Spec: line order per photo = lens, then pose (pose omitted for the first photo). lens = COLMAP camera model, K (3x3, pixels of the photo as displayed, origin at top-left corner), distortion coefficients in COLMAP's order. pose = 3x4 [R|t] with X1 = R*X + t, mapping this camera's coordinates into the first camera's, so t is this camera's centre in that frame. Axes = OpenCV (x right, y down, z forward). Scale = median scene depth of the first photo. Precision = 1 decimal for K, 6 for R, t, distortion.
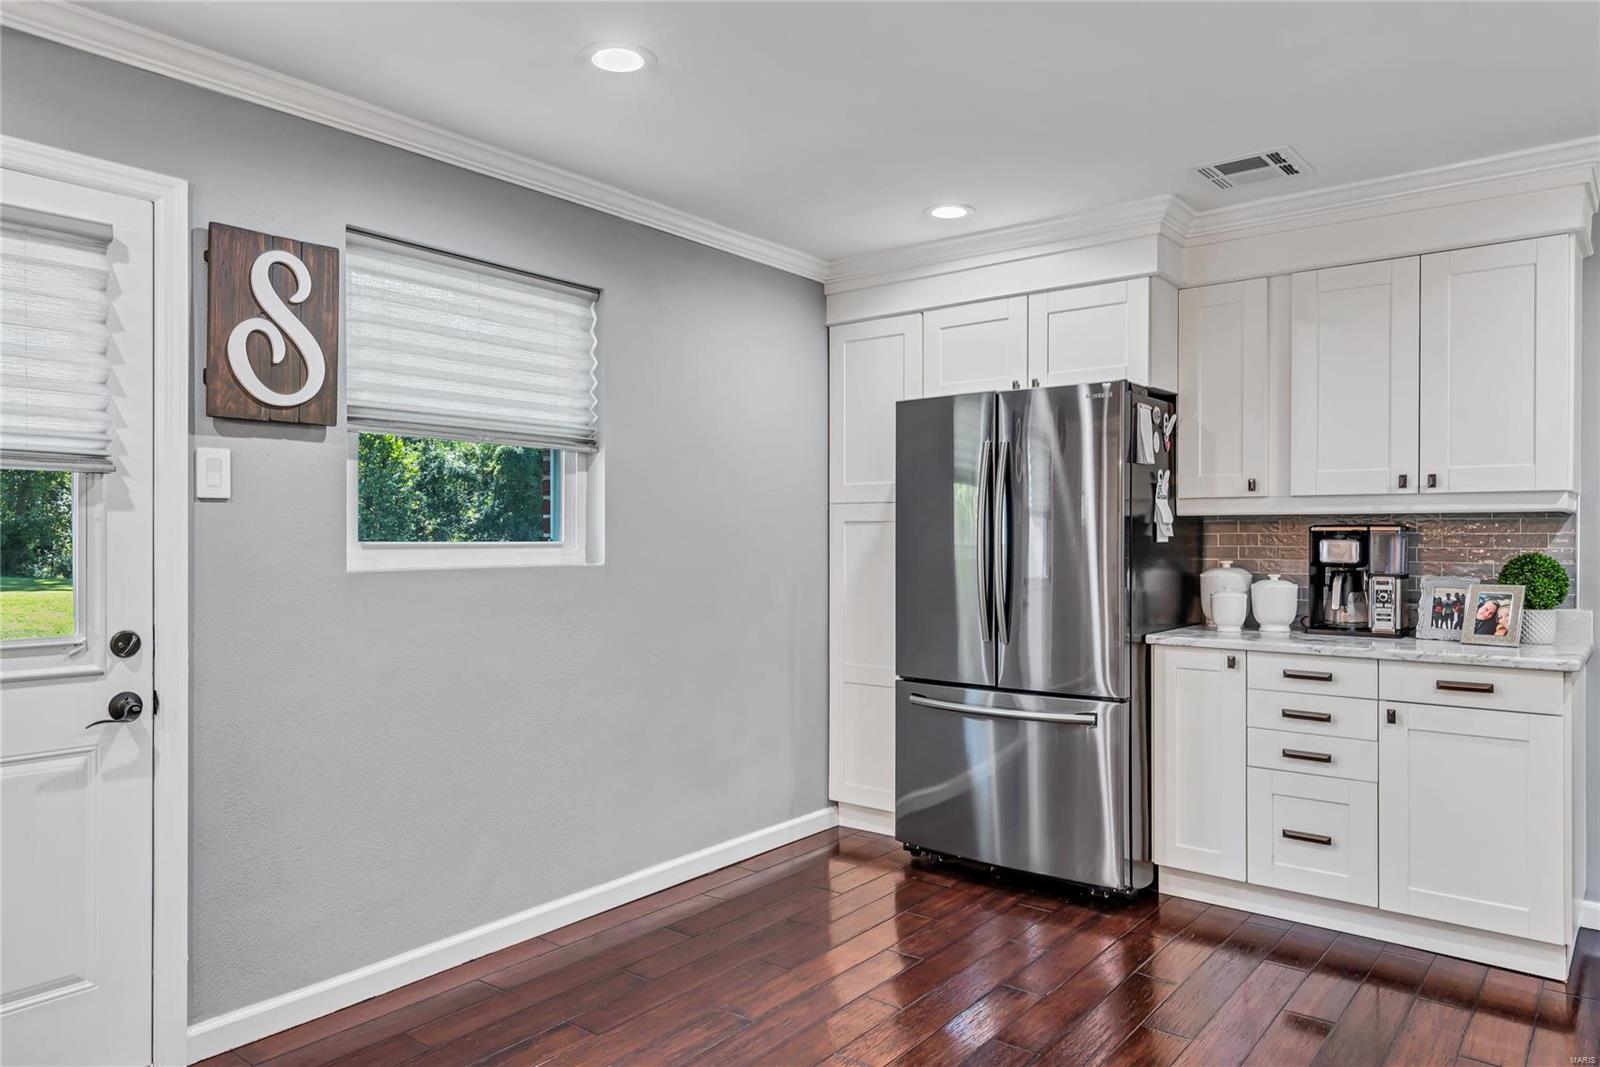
lens RADIAL K [[1071.8, 0, 796.1], [0, 1071.8, 529.0], [0, 0, 1]] dist [0.019303, -0.001069]
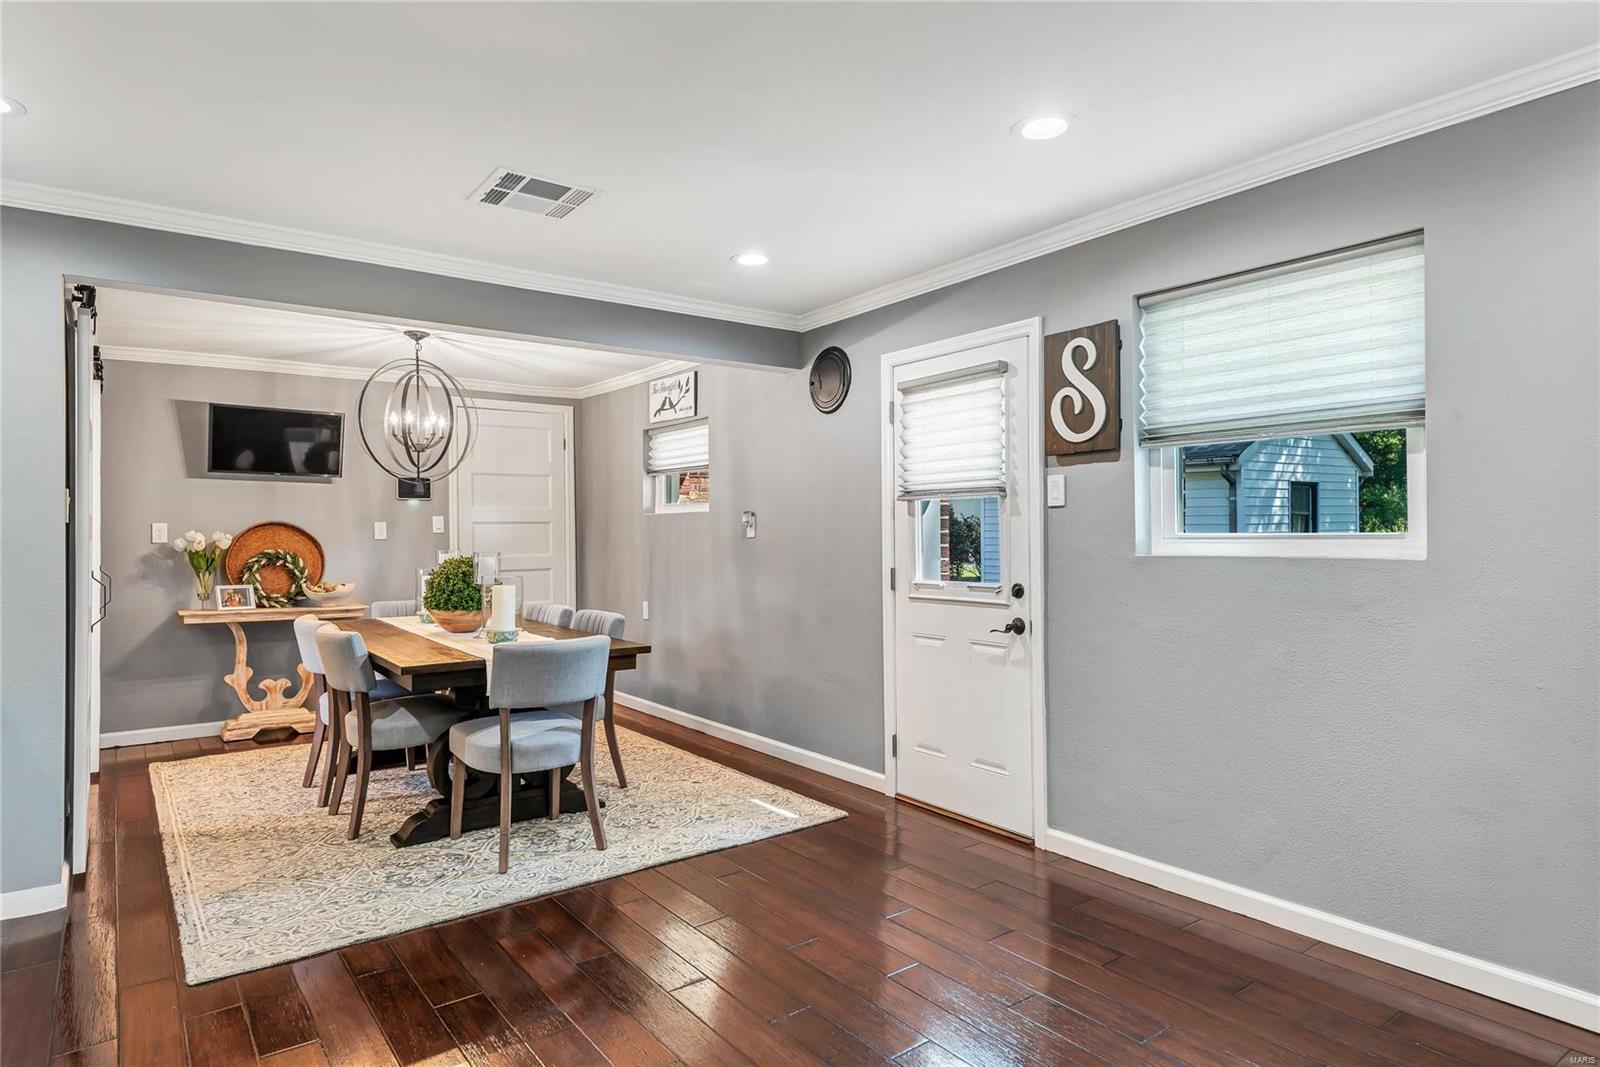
lens RADIAL K [[908.6, 0, 800.0], [0, 908.6, 533.5], [0, 0, 1]] dist [0.003996, 0.000323]
pose [[-0.264860, 0.001113, -0.964286, 0.837574], [0.012966, 0.999913, -0.002407, 0.009955], [0.964200, -0.013140, -0.264851, 0.961671]]
